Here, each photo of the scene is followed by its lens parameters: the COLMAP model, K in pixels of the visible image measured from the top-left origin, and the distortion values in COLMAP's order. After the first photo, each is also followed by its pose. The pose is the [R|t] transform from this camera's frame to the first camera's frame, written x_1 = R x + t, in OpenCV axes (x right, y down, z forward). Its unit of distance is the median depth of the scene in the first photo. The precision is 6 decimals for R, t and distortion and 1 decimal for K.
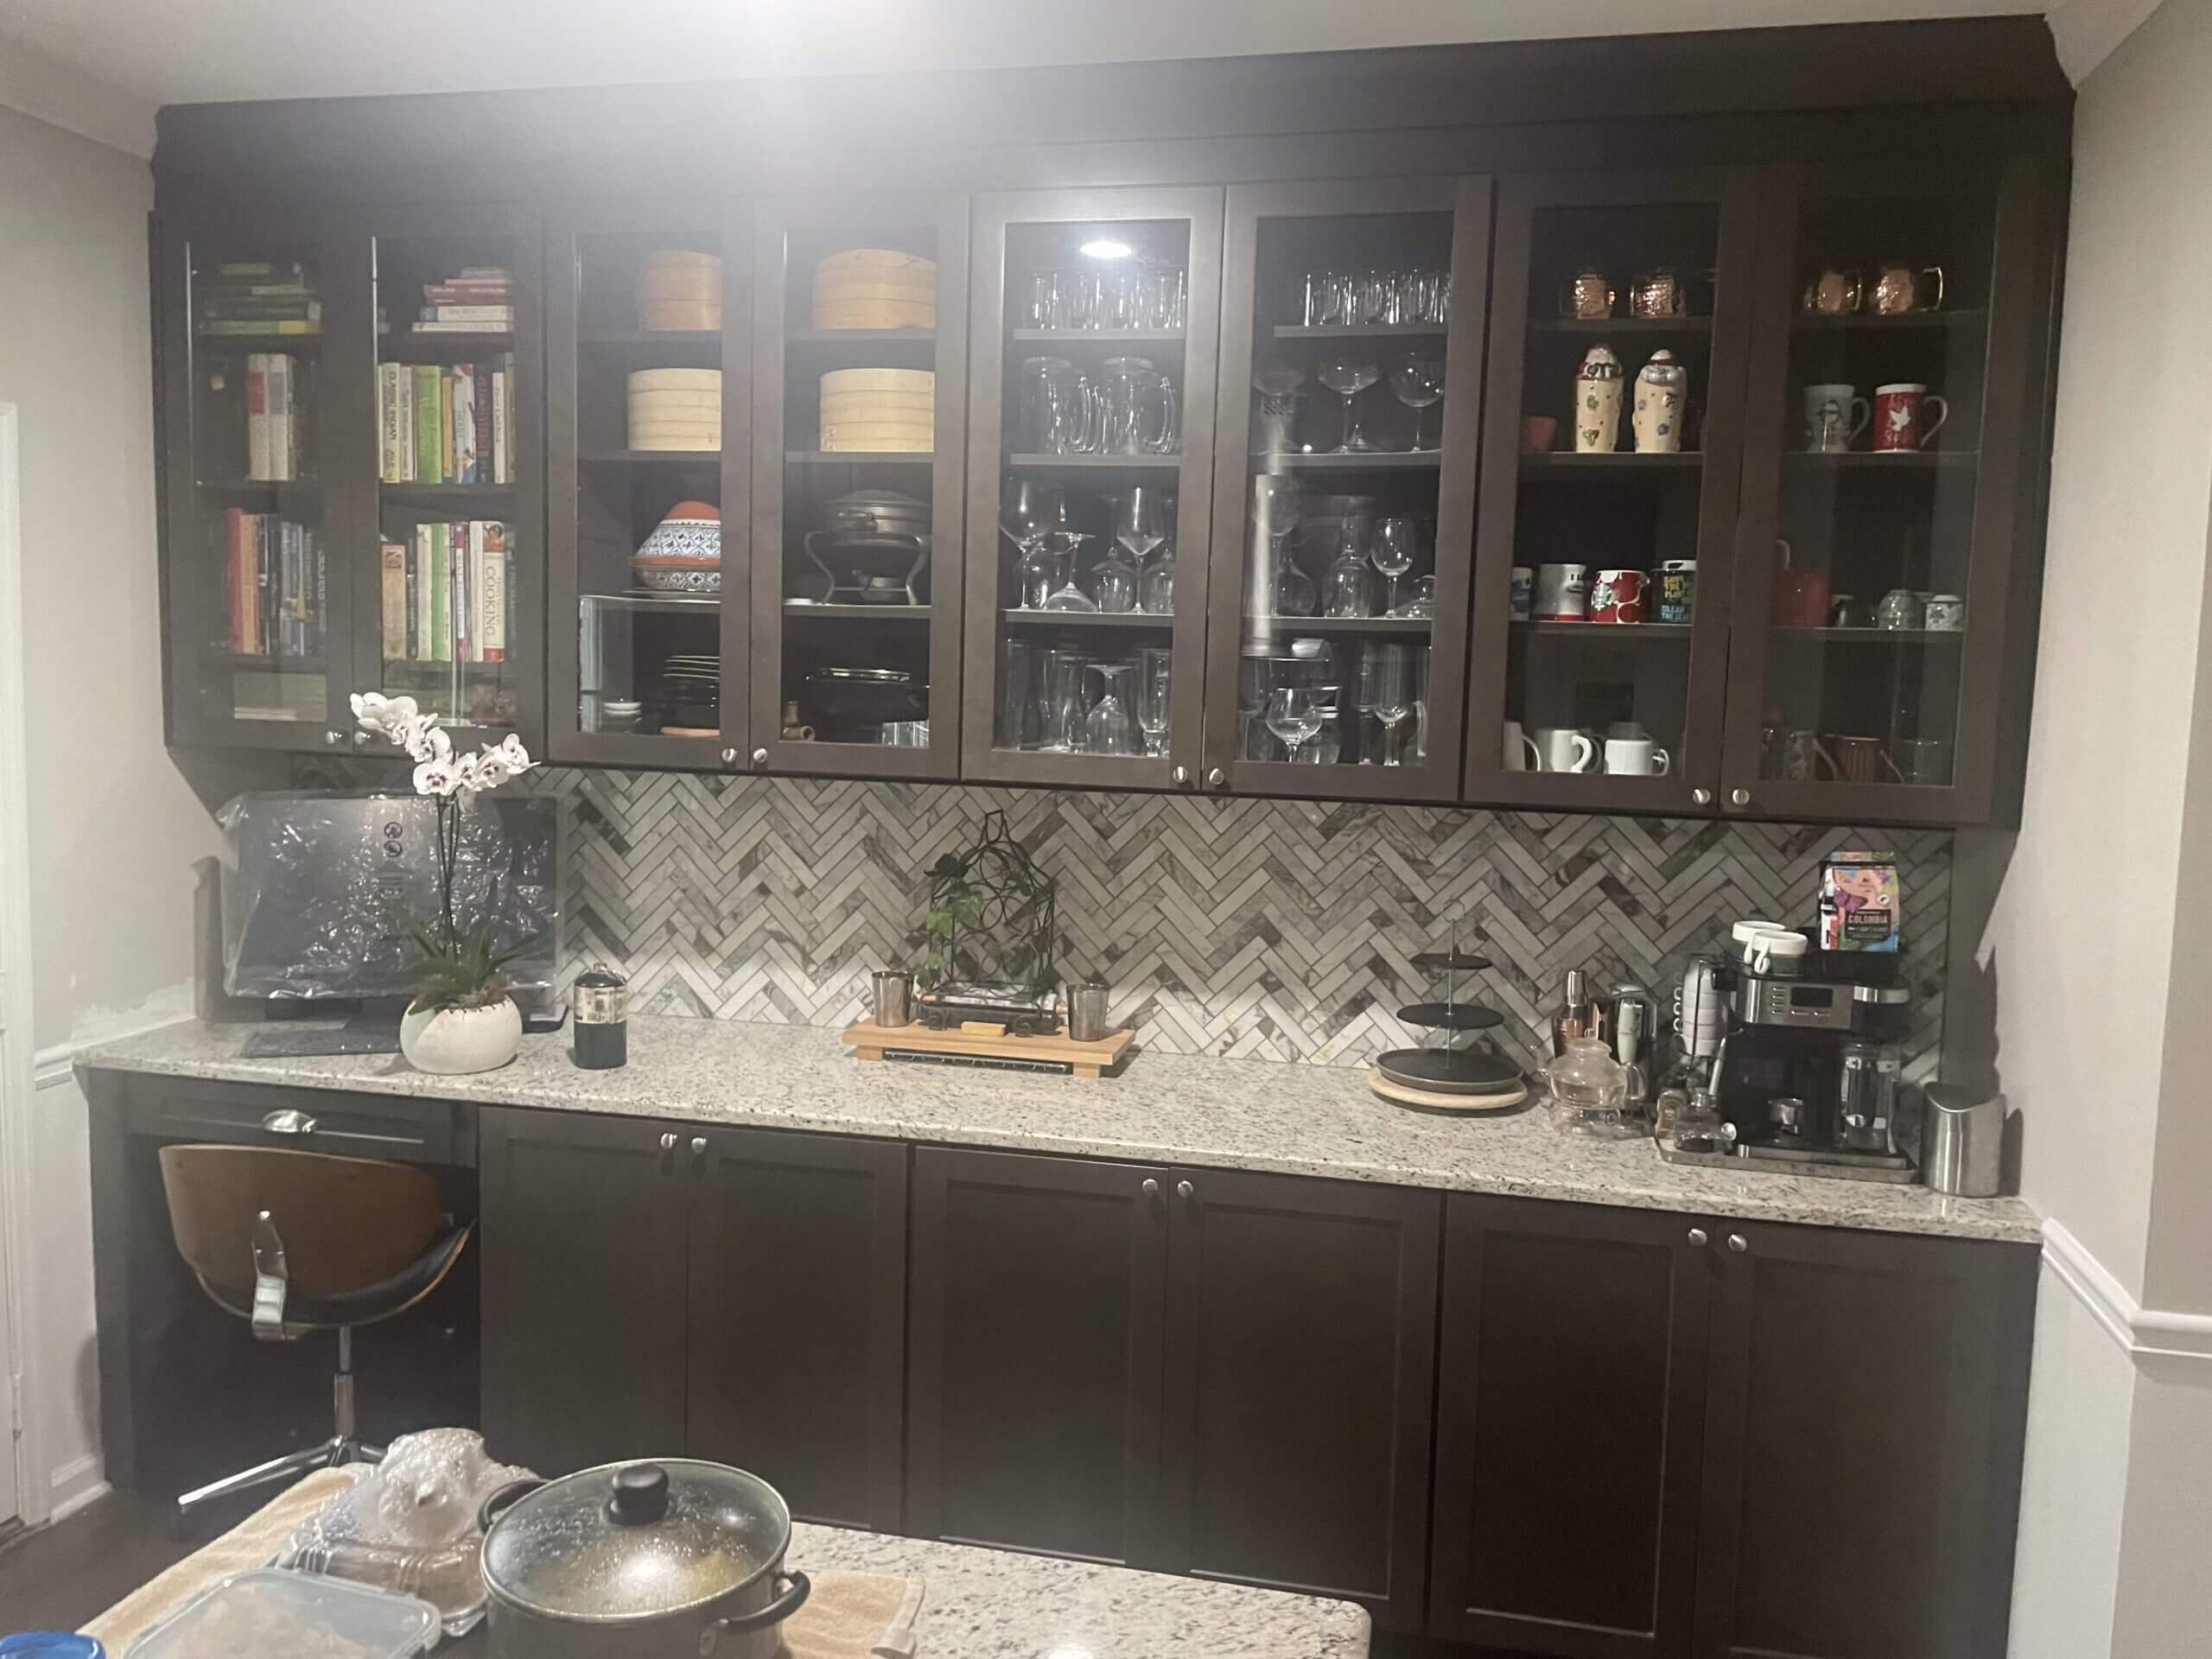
lens RADIAL K [[1662.8, 0, 1106.0], [0, 1662.8, 829.5], [0, 0, 1]] dist [0.081093, -0.106881]
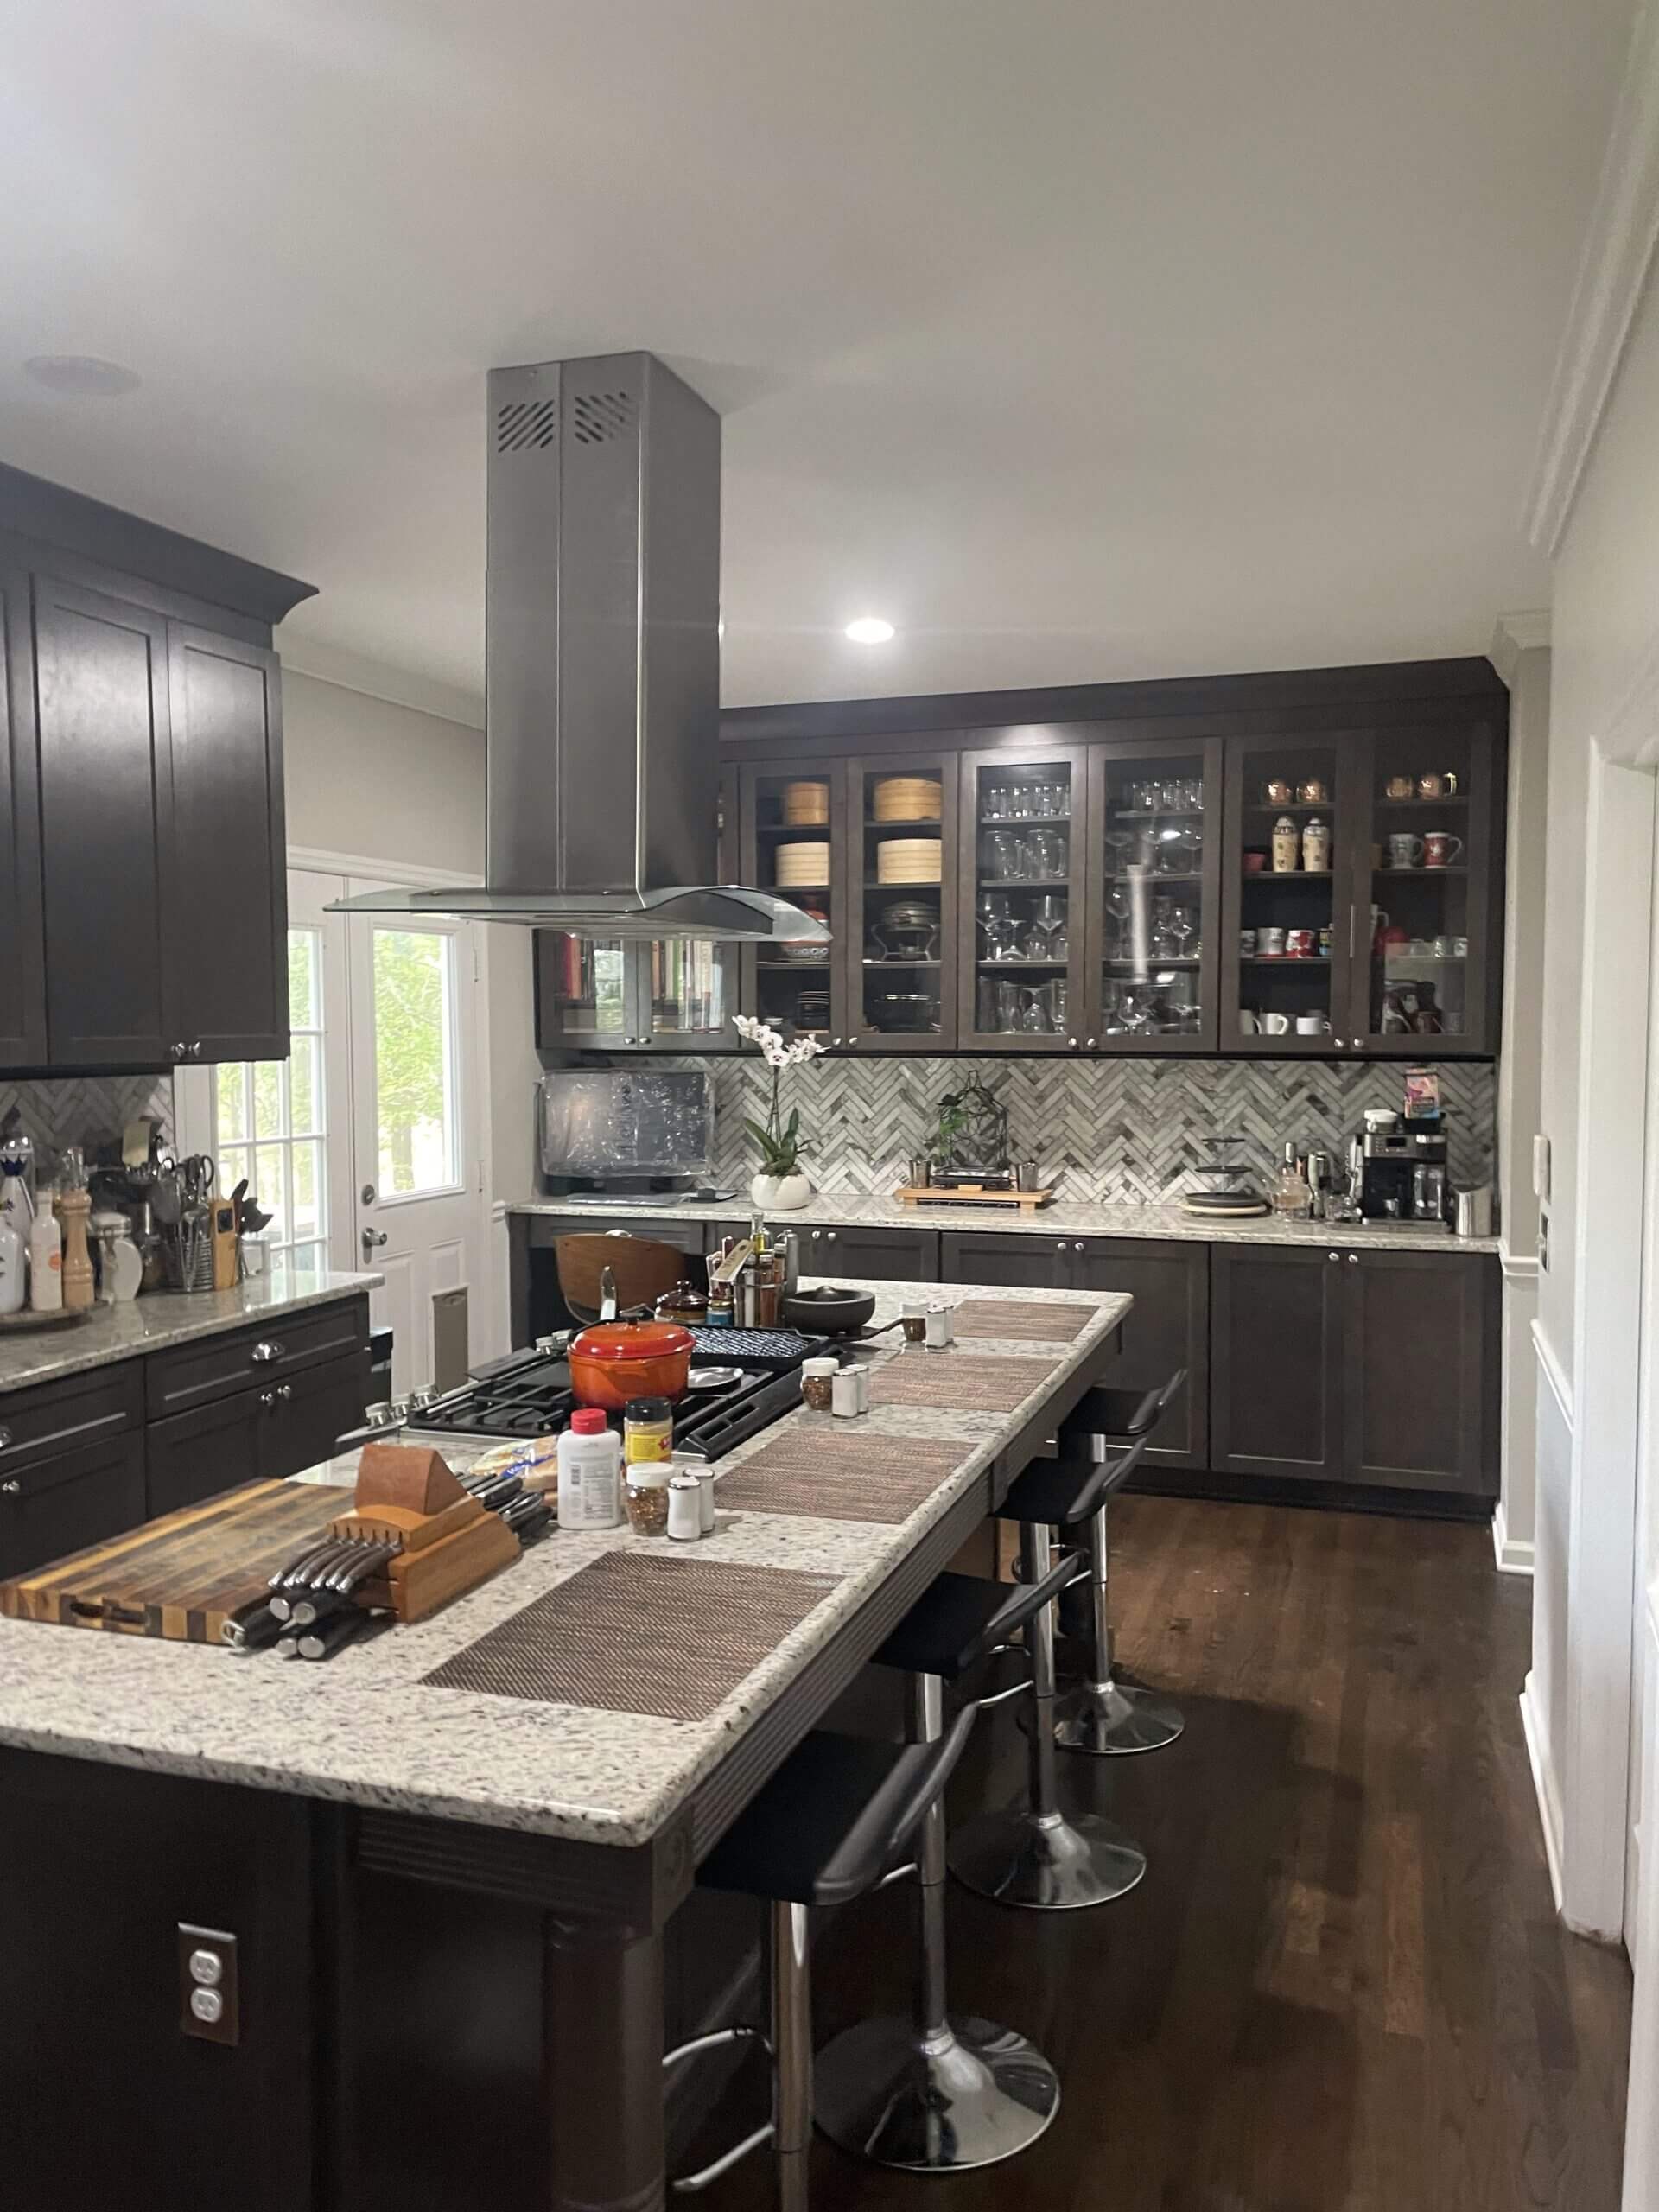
lens RADIAL K [[1662.8, 0, 842.4], [0, 1662.8, 1107.8], [0, 0, 1]] dist [0.081093, -0.106881]
pose [[0.993552, -0.024193, -0.110767, -0.008374], [0.019439, 0.998851, -0.043800, 0.110607], [0.111699, 0.041364, 0.992881, -0.860712]]
